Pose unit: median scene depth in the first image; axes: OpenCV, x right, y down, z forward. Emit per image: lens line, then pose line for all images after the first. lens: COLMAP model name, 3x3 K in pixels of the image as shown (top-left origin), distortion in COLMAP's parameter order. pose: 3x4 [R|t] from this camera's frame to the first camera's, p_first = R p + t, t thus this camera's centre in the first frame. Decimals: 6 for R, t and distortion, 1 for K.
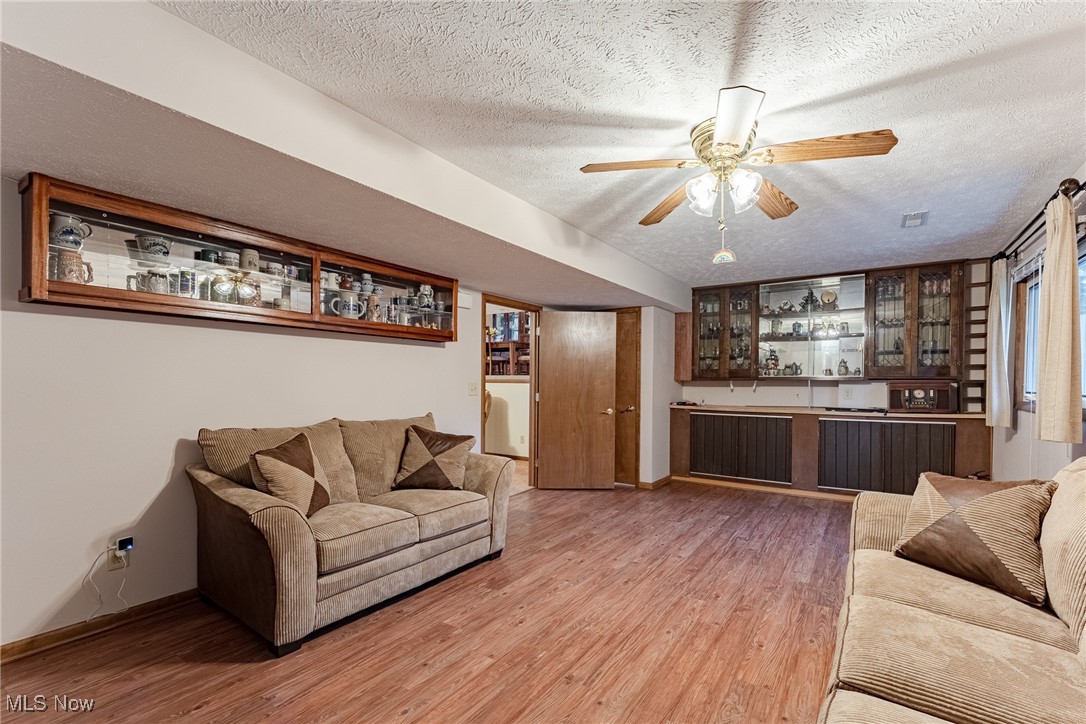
lens RADIAL K [[480.7, 0, 543.7], [0, 480.7, 387.7], [0, 0, 1]] dist [-0.003609, 0.000462]
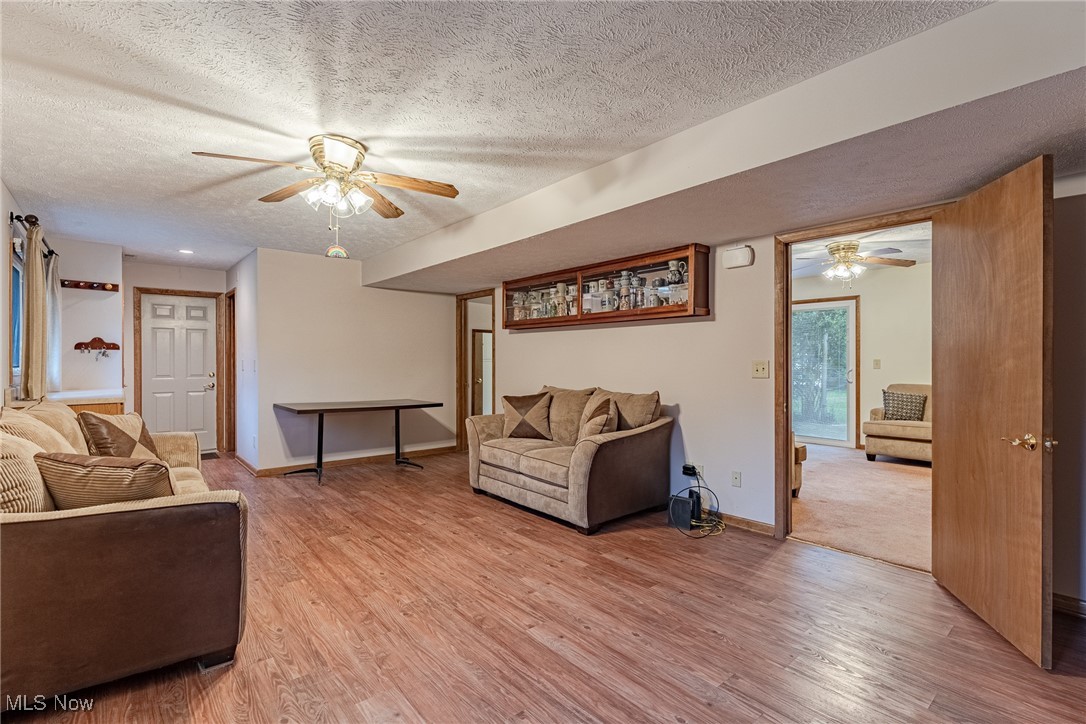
lens RADIAL K [[495.7, 0, 544.3], [0, 495.7, 357.0], [0, 0, 1]] dist [-0.006105, -0.001029]
pose [[-0.263870, -0.012876, -0.964472, 0.851659], [-0.015525, 0.999838, -0.009101, -0.005151], [0.964433, 0.012572, -0.264027, 1.093324]]
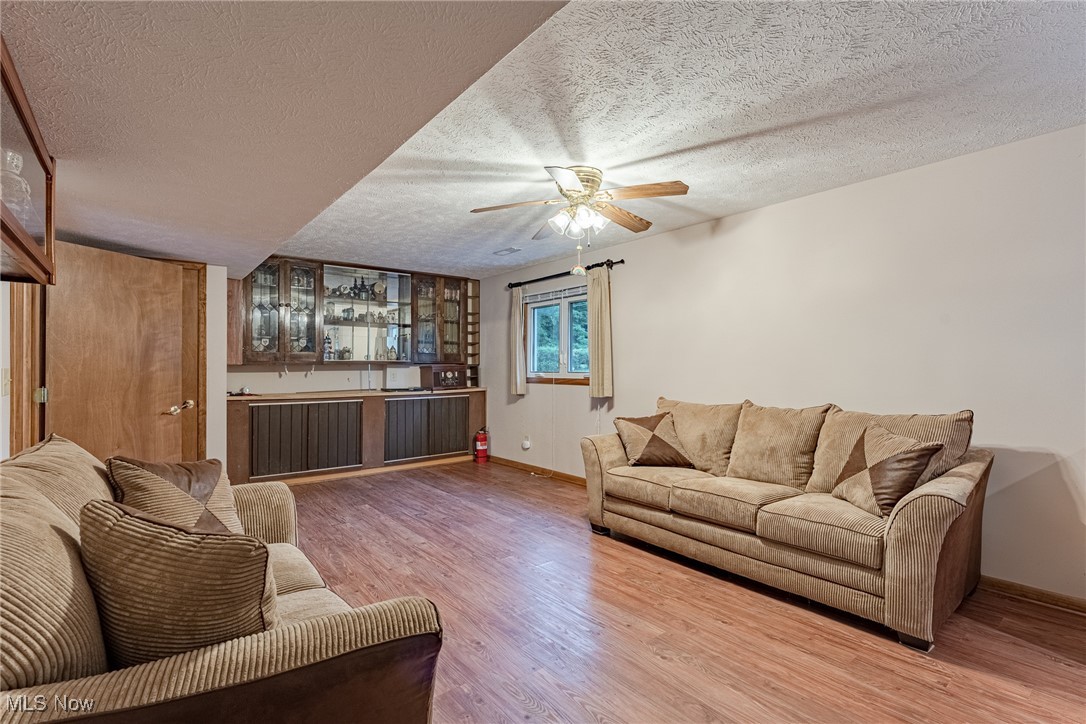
lens RADIAL K [[522.1, 0, 550.4], [0, 522.1, 366.3], [0, 0, 1]] dist [0.003343, 0.000084]
pose [[0.280333, -0.002728, 0.959899, -0.617445], [0.016248, 0.999866, -0.001904, -0.003941], [-0.959765, 0.016130, 0.280339, 0.408212]]
